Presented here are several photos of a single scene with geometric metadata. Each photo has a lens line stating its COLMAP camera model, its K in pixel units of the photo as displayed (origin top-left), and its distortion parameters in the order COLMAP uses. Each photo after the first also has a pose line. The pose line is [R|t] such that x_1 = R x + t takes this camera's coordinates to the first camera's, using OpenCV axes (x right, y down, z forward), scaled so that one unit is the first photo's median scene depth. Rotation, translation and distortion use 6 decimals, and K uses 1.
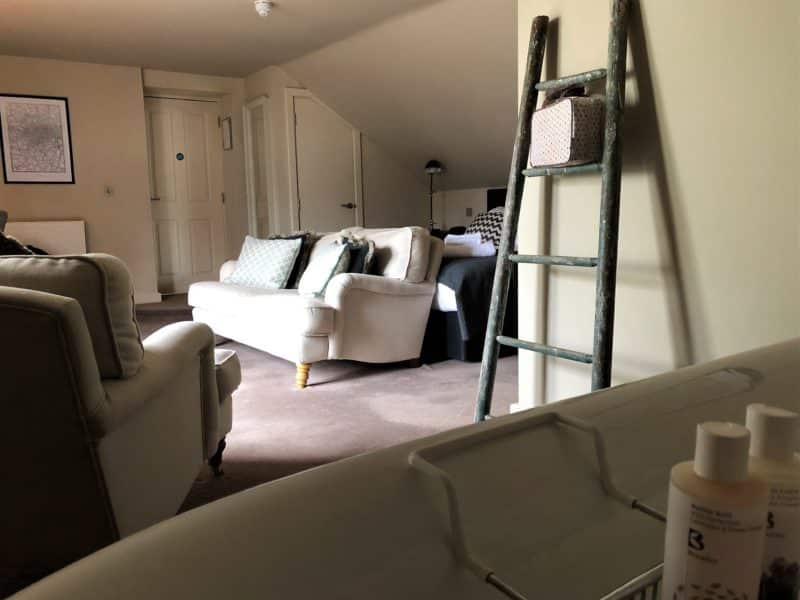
lens RADIAL K [[589.9, 0, 400.0], [0, 589.9, 300.0], [0, 0, 1]] dist [-0.010538, -0.005587]
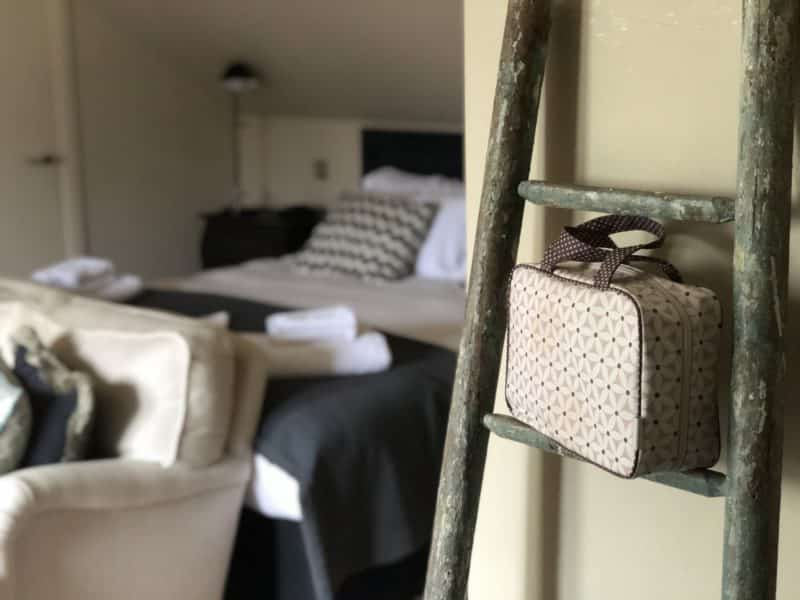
lens RADIAL K [[1159.5, 0, 400.0], [0, 1159.5, 300.0], [0, 0, 1]] dist [0.173583, -0.810580]
pose [[0.982714, -0.029809, 0.182713, 0.018548], [0.019512, 0.998132, 0.057901, -0.197376], [-0.184098, -0.053336, 0.981460, 0.190410]]
